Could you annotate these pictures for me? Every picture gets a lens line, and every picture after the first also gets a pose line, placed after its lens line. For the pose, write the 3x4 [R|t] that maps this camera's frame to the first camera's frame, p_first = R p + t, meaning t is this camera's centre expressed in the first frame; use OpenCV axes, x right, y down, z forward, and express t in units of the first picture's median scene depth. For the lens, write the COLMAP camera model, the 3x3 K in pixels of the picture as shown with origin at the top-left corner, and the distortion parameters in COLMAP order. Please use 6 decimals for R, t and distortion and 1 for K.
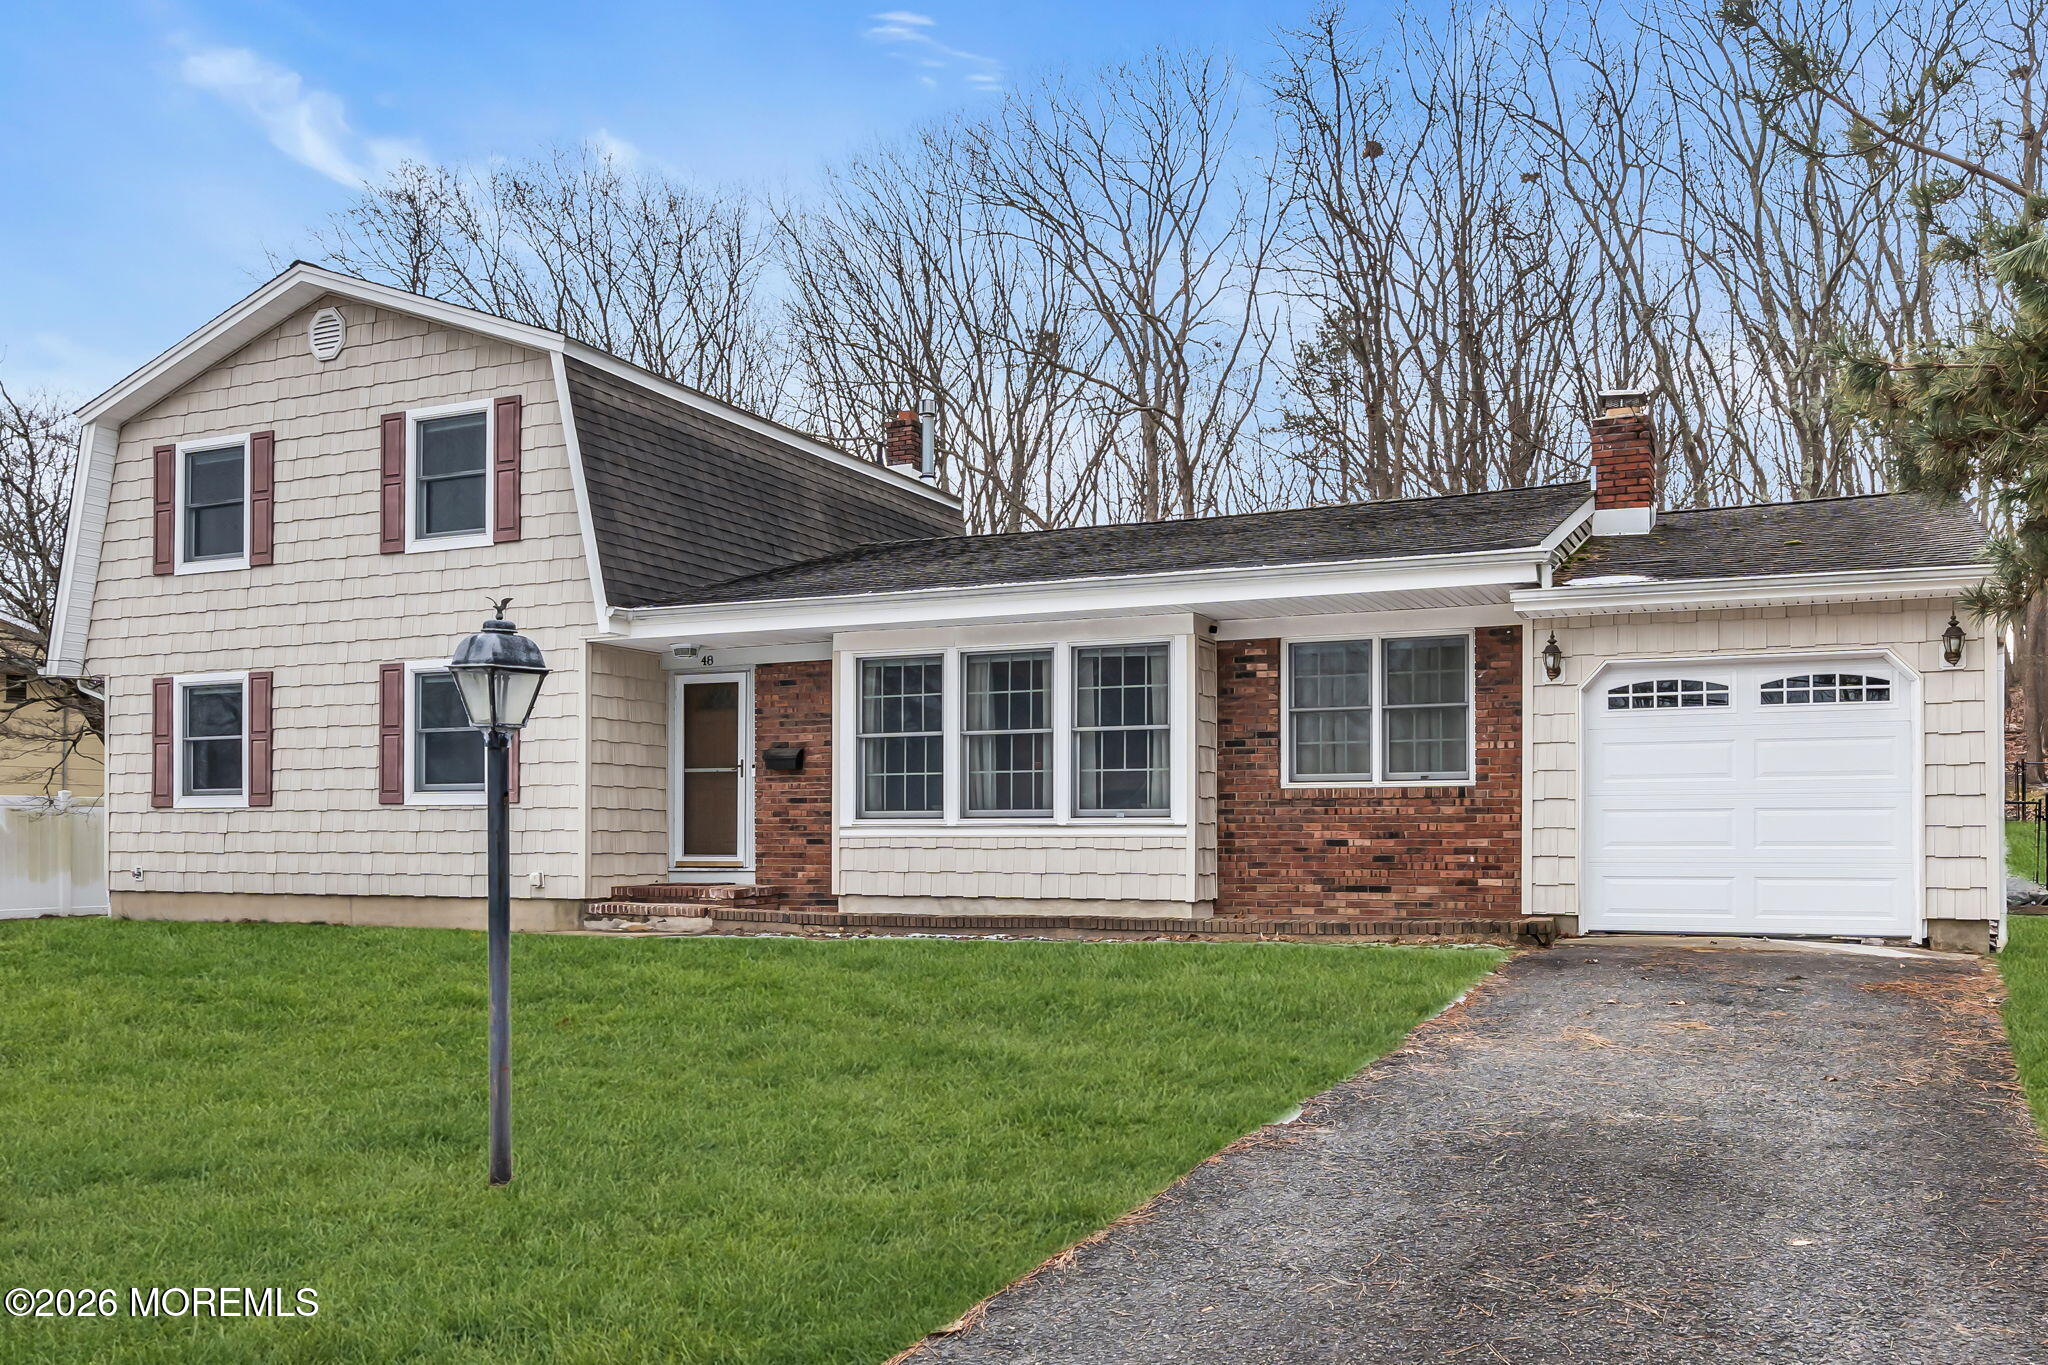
lens RADIAL K [[1374.1, 0, 1182.4], [0, 1374.1, 859.9], [0, 0, 1]] dist [-0.011762, 0.011721]
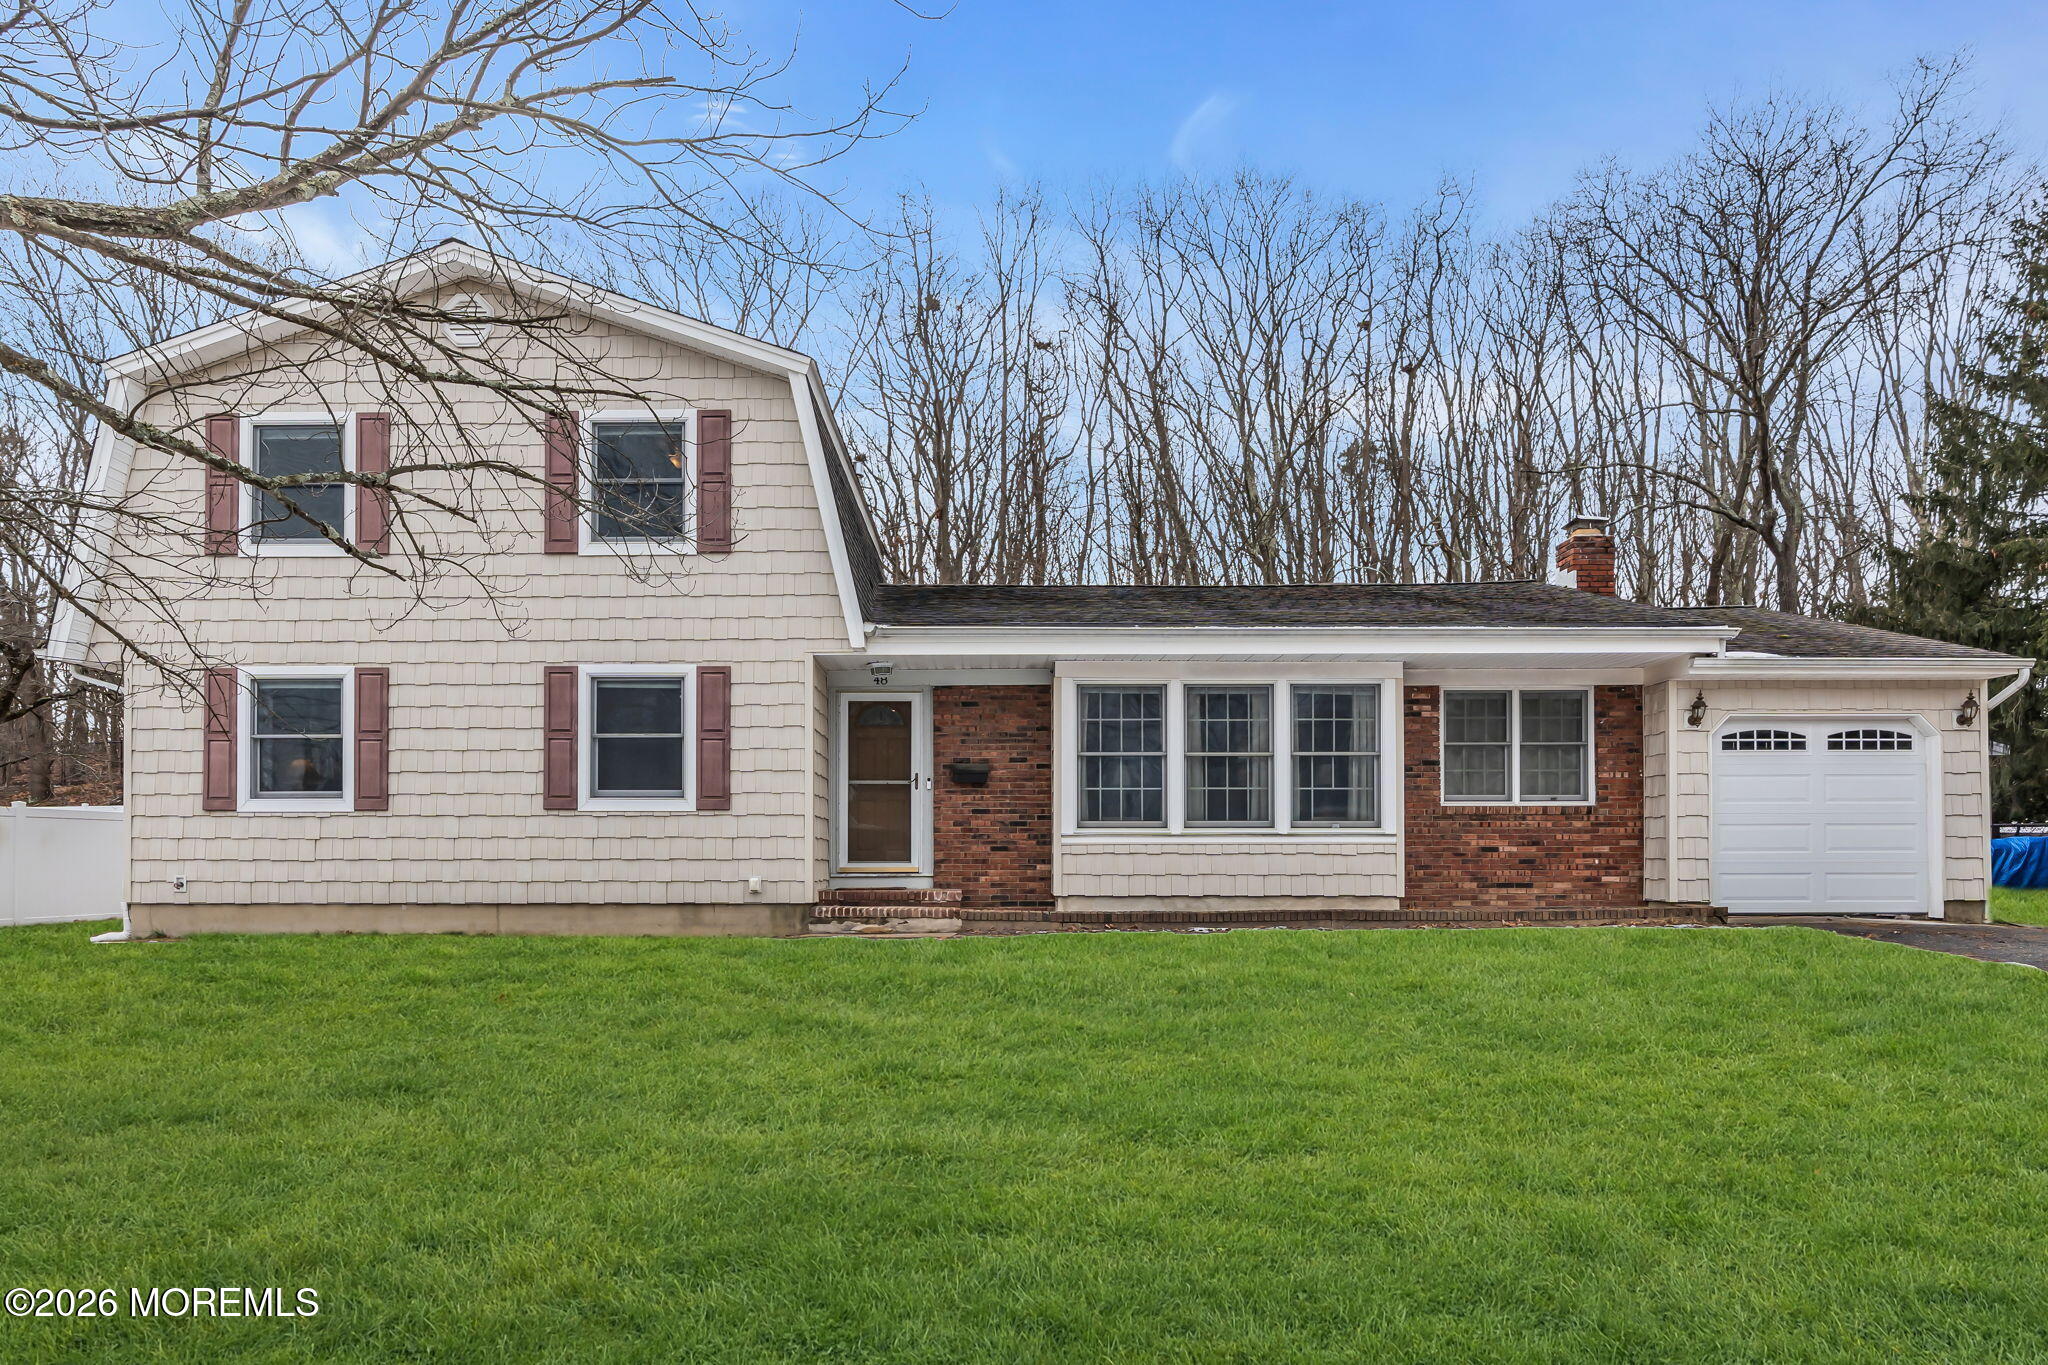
lens RADIAL K [[1051.5, 0, 1027.8], [0, 1051.5, 859.0], [0, 0, 1]] dist [-0.003305, -0.000478]
pose [[0.945901, -0.003155, 0.324441, -0.556486], [0.004554, 0.999983, -0.003554, -0.001607], [-0.324425, 0.004839, 0.945899, 0.201684]]
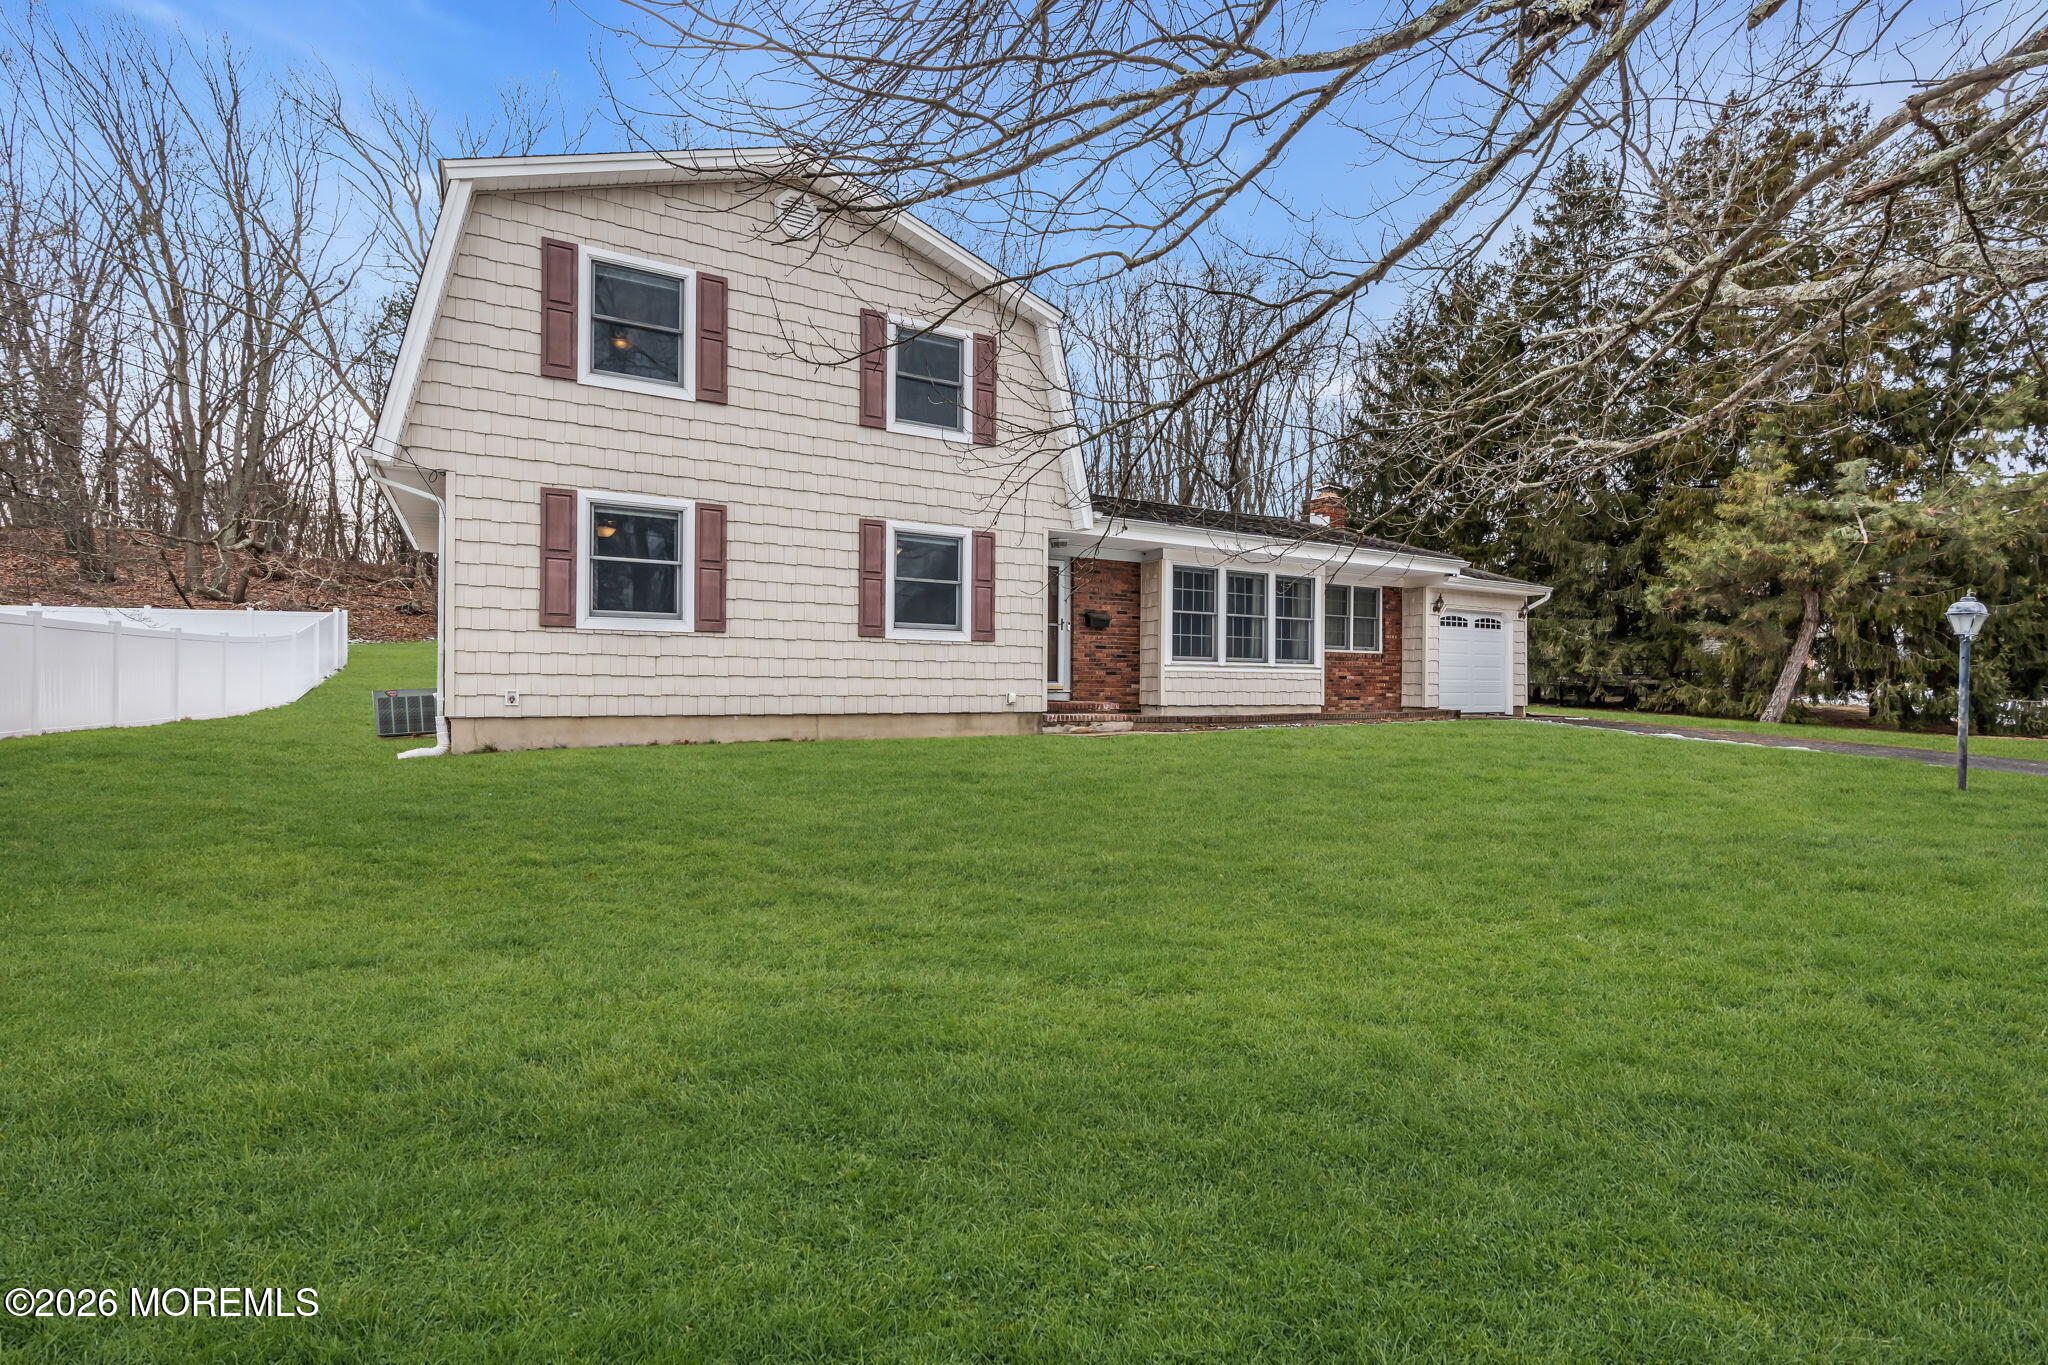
lens RADIAL K [[921.1, 0, 1012.7], [0, 921.1, 681.5], [0, 0, 1]] dist [-0.006983, 0.001385]
pose [[0.641635, 0.003803, 0.767001, -1.226627], [-0.003758, 0.999991, -0.001814, -0.001192], [-0.767001, -0.001719, 0.641644, 0.429559]]
